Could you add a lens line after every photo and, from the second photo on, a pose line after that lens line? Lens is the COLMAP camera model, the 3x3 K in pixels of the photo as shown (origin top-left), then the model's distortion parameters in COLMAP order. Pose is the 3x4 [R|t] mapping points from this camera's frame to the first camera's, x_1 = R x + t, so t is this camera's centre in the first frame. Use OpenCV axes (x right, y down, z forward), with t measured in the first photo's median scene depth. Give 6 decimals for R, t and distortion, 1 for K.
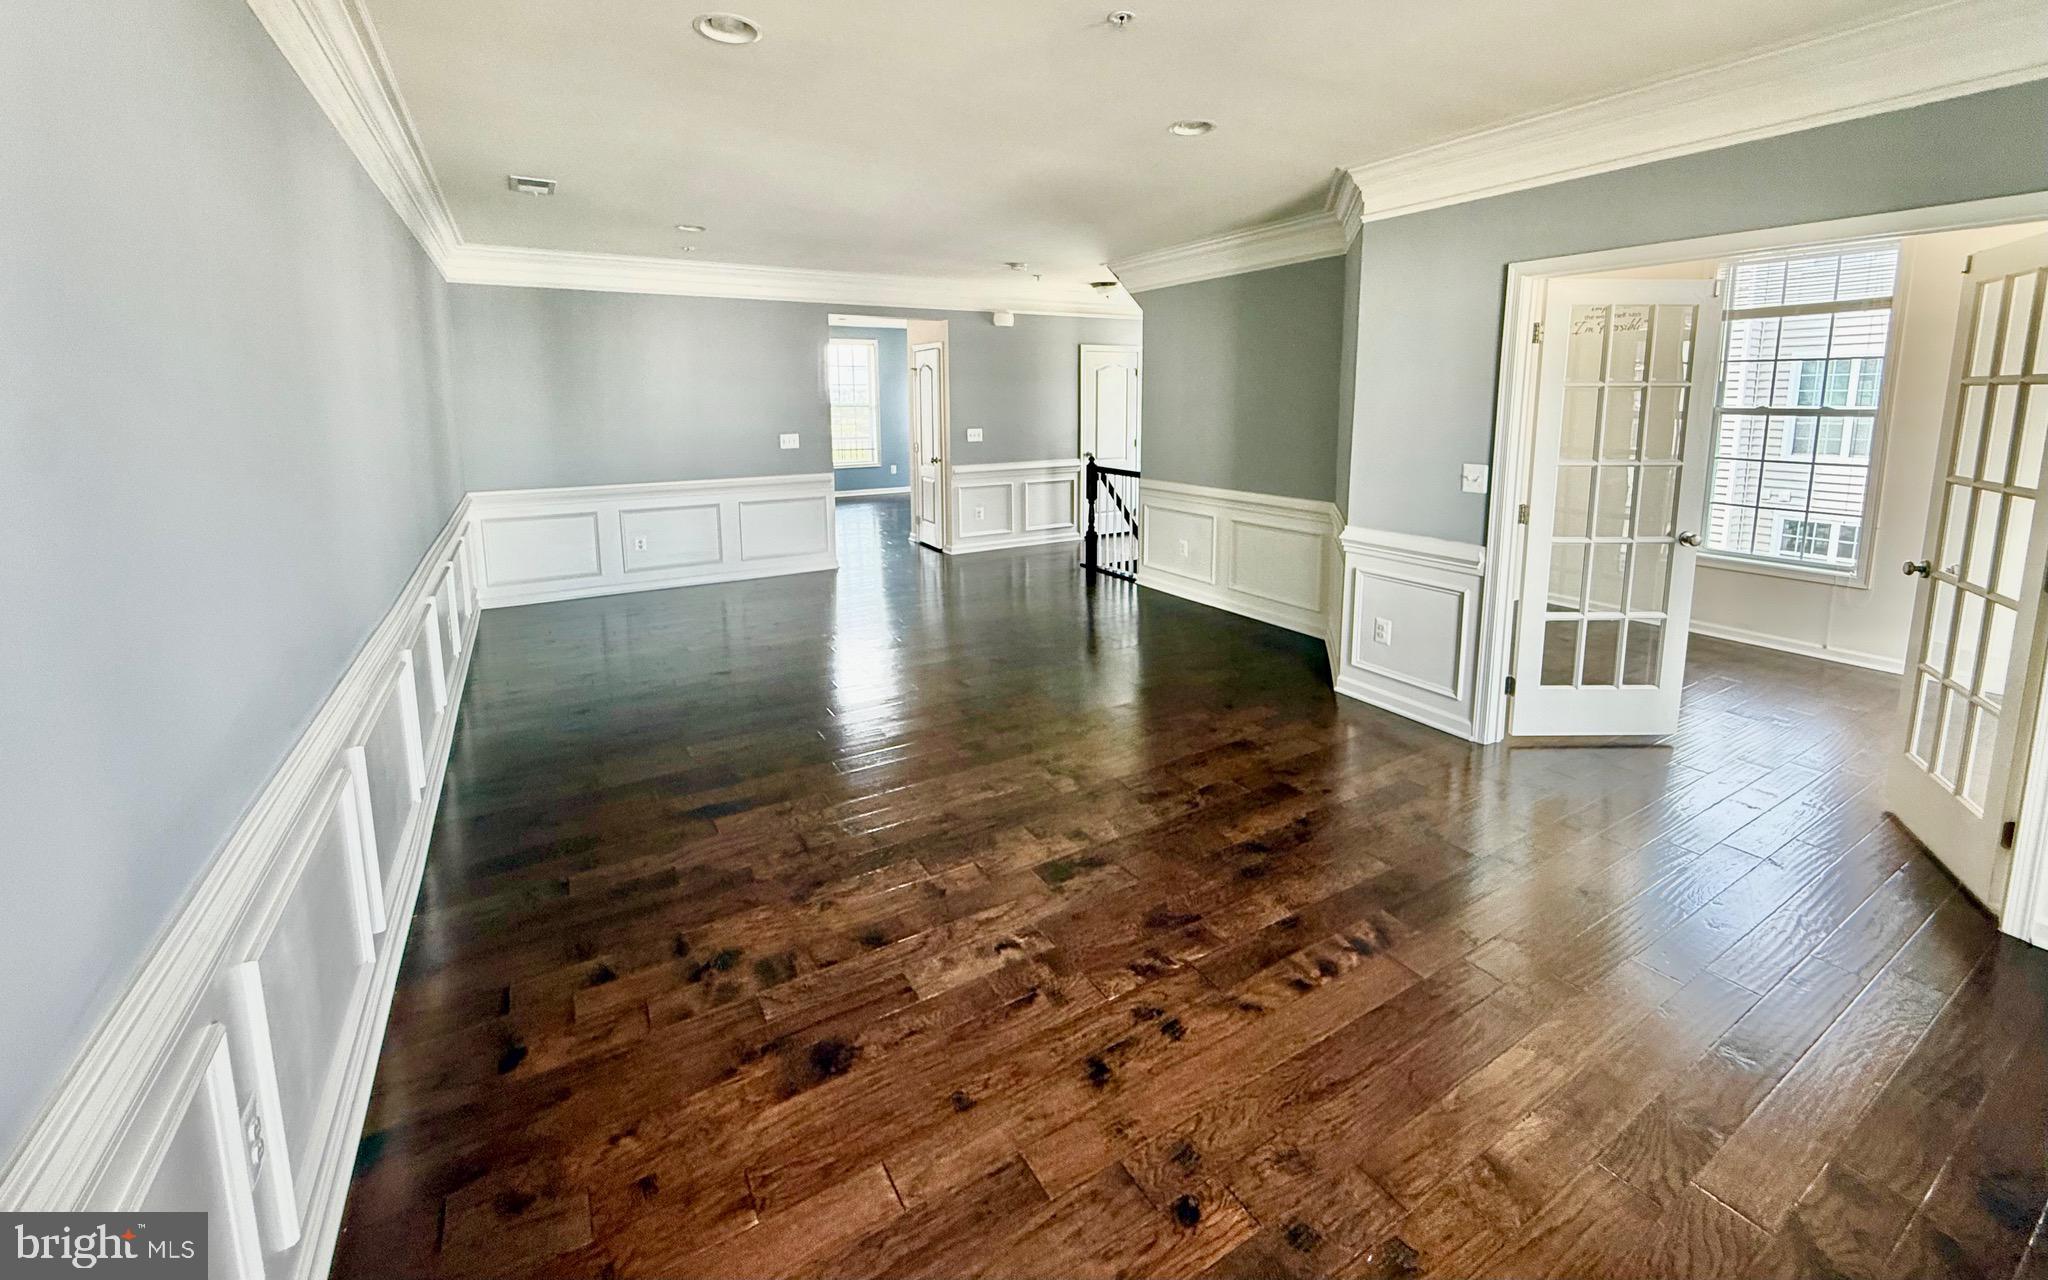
lens RADIAL K [[1130.0, 0, 1024.0], [0, 1130.0, 640.0], [0, 0, 1]] dist [0.003515, 0.000400]
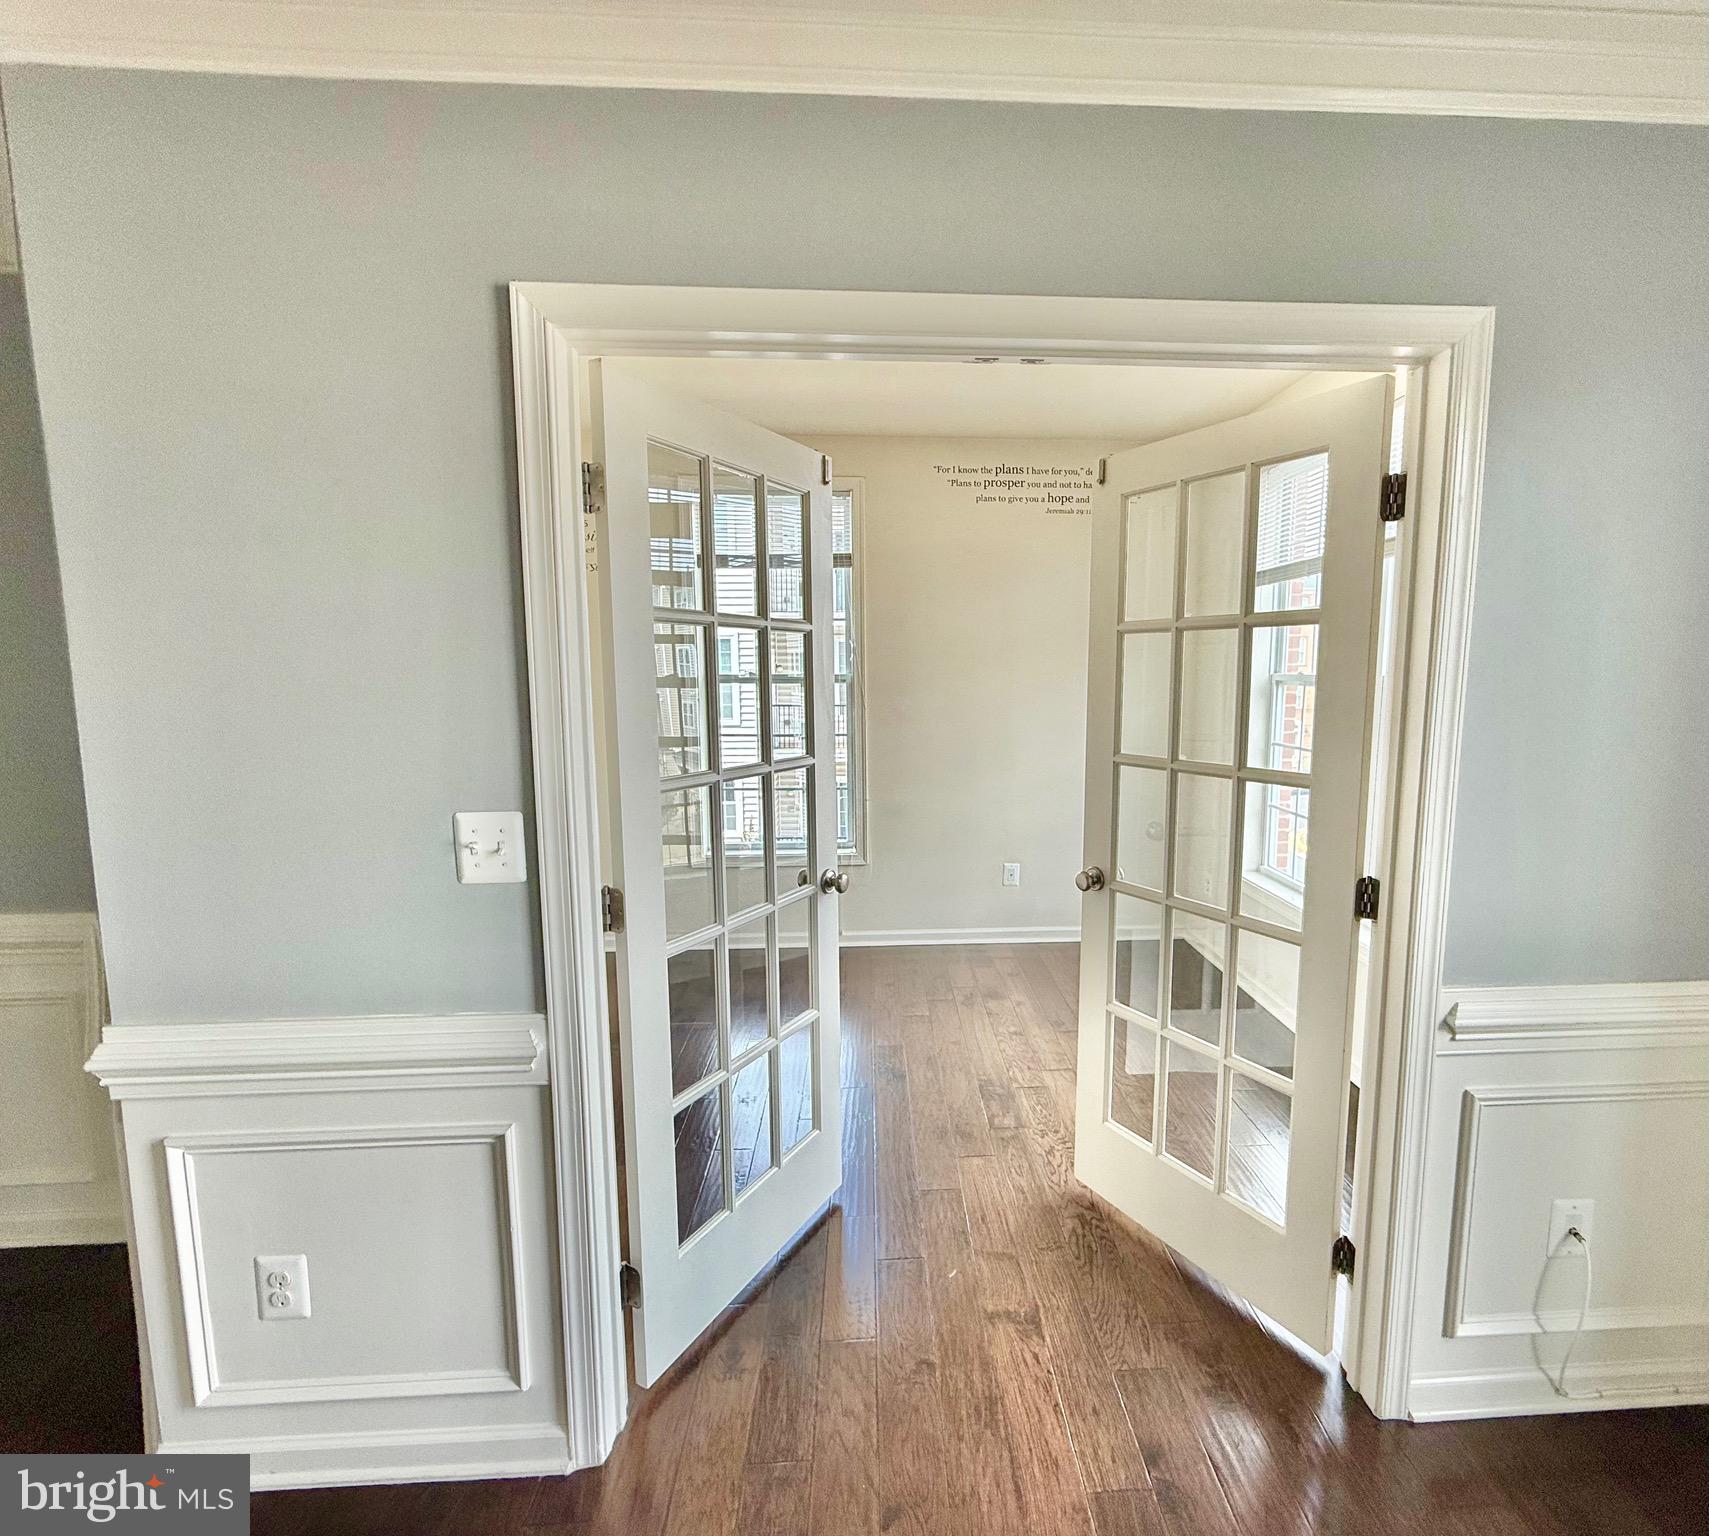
lens RADIAL K [[865.1, 0, 854.5], [0, 865.1, 768.0], [0, 0, 1]] dist [-0.000606, 0.000028]
pose [[0.620736, -0.090740, 0.778751, 0.250519], [0.171672, 0.984907, -0.022077, -0.142399], [-0.764994, 0.147393, 0.626944, 0.721467]]
